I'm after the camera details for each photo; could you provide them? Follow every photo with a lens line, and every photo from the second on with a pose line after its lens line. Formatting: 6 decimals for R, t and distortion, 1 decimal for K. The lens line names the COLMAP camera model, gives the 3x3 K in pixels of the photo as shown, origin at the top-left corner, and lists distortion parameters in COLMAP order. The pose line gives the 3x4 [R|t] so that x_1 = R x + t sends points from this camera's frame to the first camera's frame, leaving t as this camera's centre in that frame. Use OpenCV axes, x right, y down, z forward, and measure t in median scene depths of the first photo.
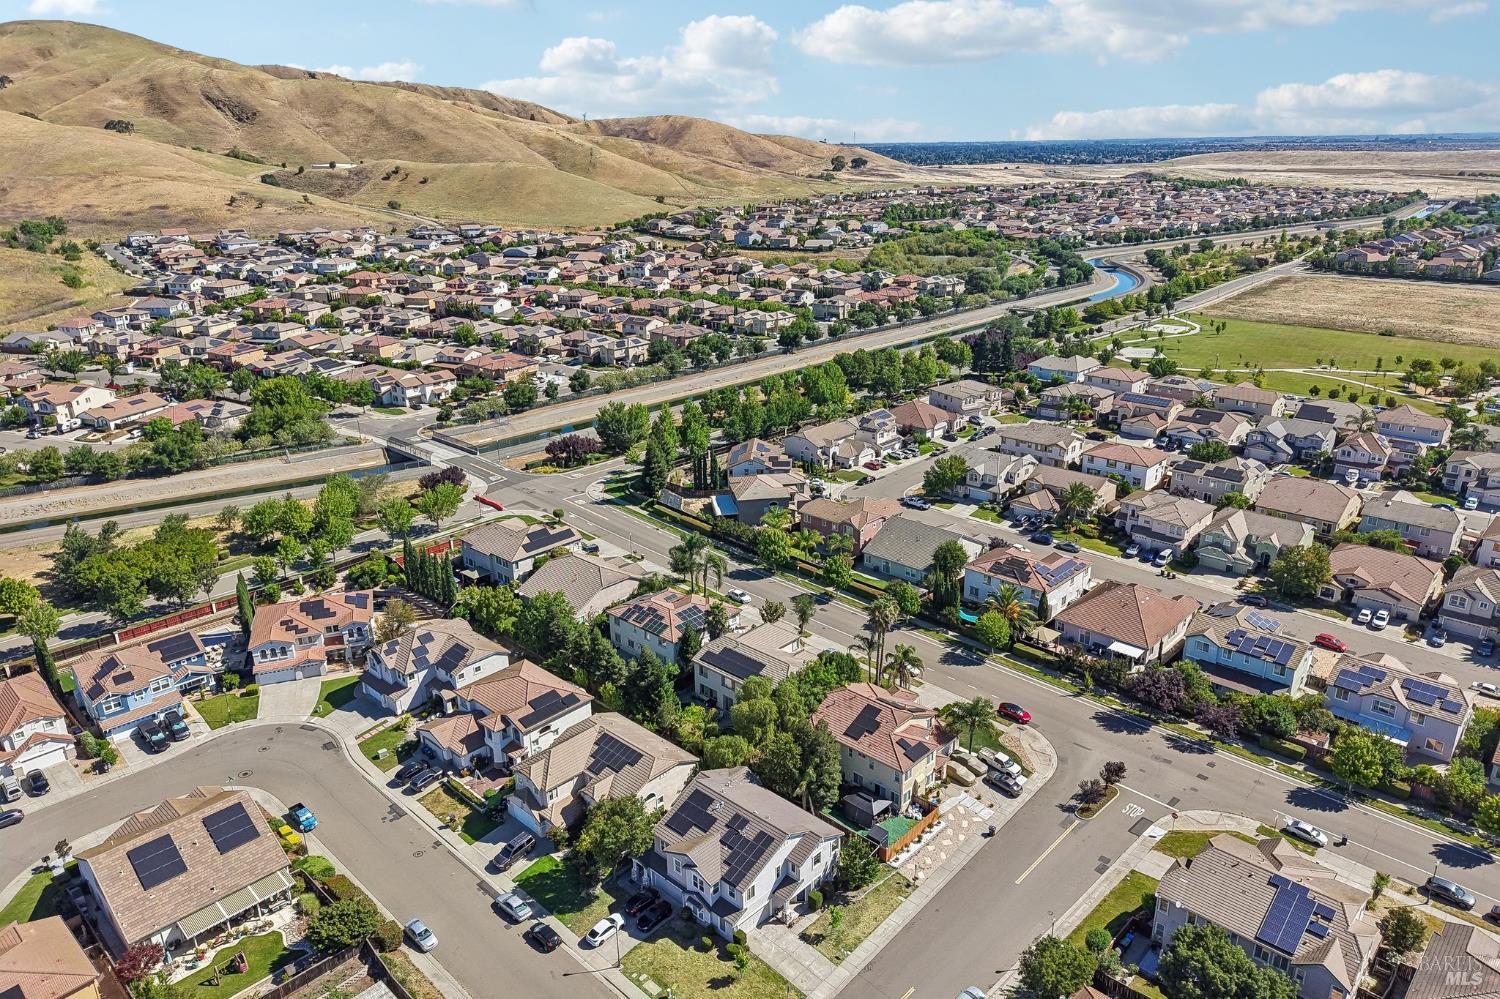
lens RADIAL K [[1001.6, 0, 745.7], [0, 1001.6, 496.9], [0, 0, 1]] dist [0.060550, -0.084837]
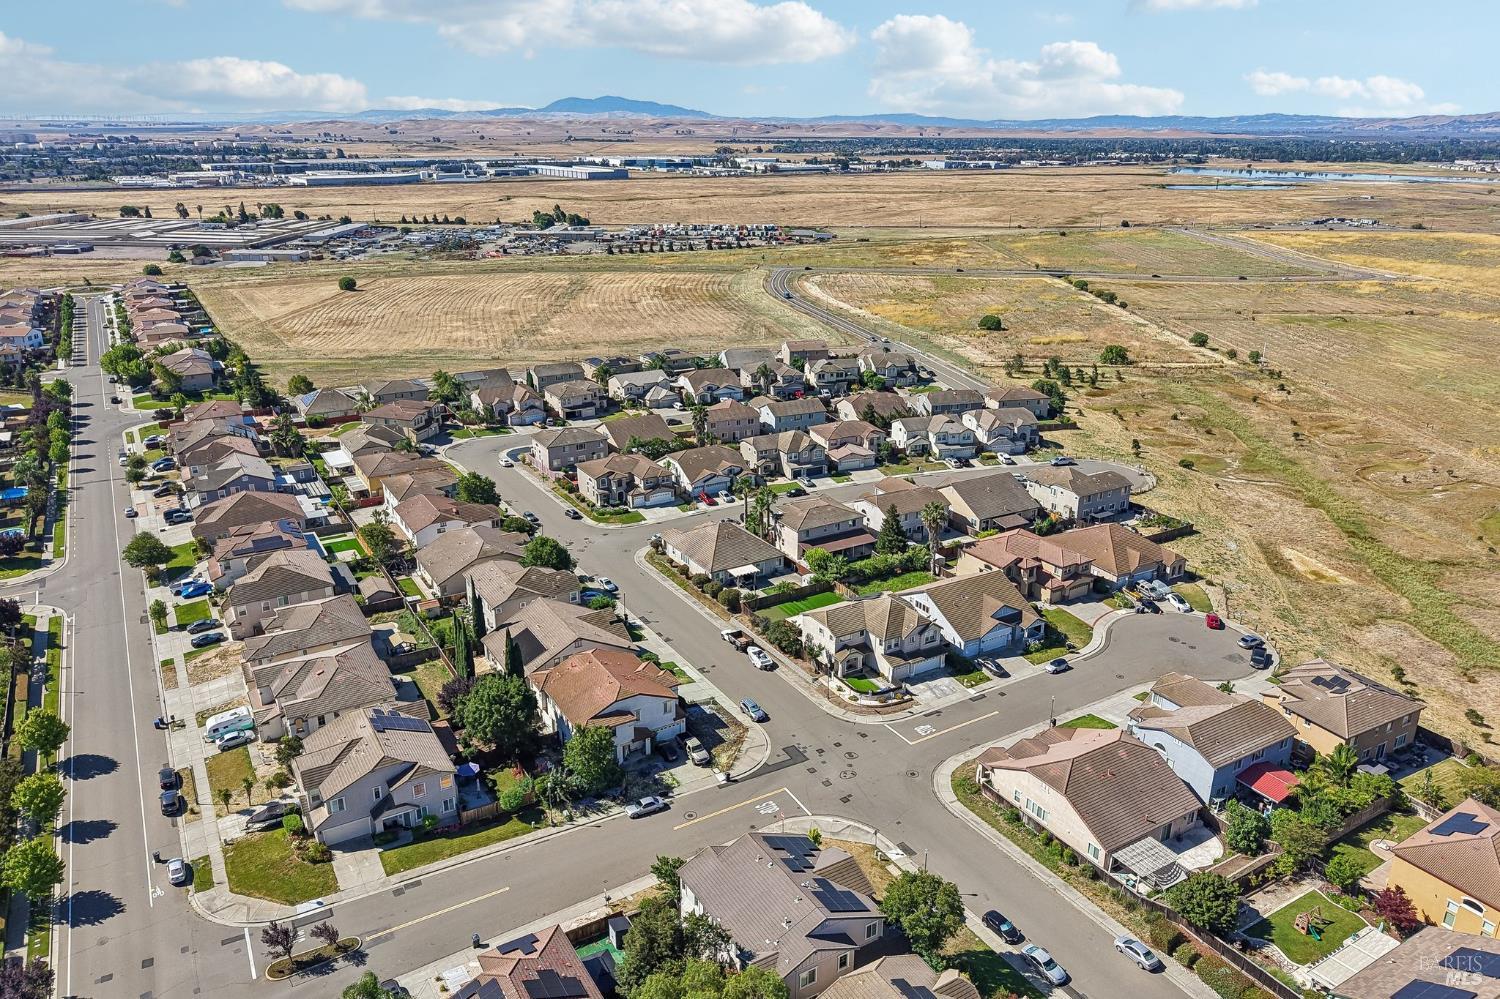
lens RADIAL K [[1042.2, 0, 750.0], [0, 1042.2, 499.5], [0, 0, 1]] dist [0.045773, -0.055443]
pose [[-0.964527, -0.076107, 0.252776, -0.103339], [0.099958, 0.780949, 0.616544, -0.289547], [-0.244328, 0.619940, -0.745639, 0.847503]]
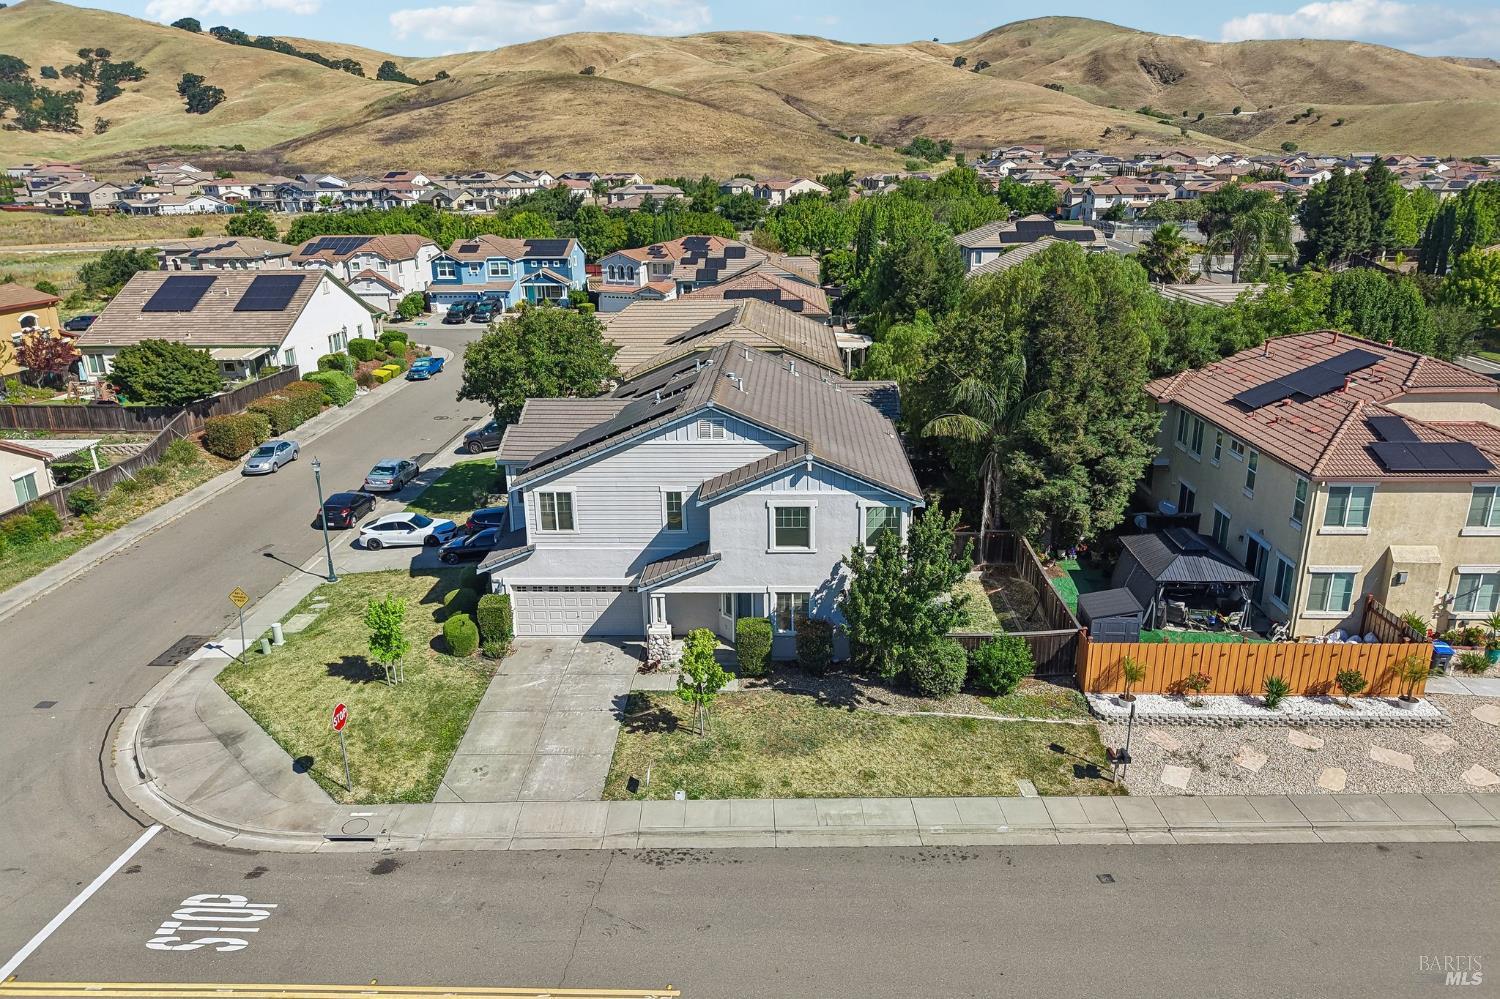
lens RADIAL K [[1004.2, 0, 750.0], [0, 1004.2, 499.5], [0, 0, 1]] dist [0.009741, -0.003500]
pose [[0.658654, 0.235673, -0.714586, 0.158369], [-0.250026, 0.964271, 0.087564, 0.182940], [0.709692, 0.120991, 0.694045, 0.431991]]
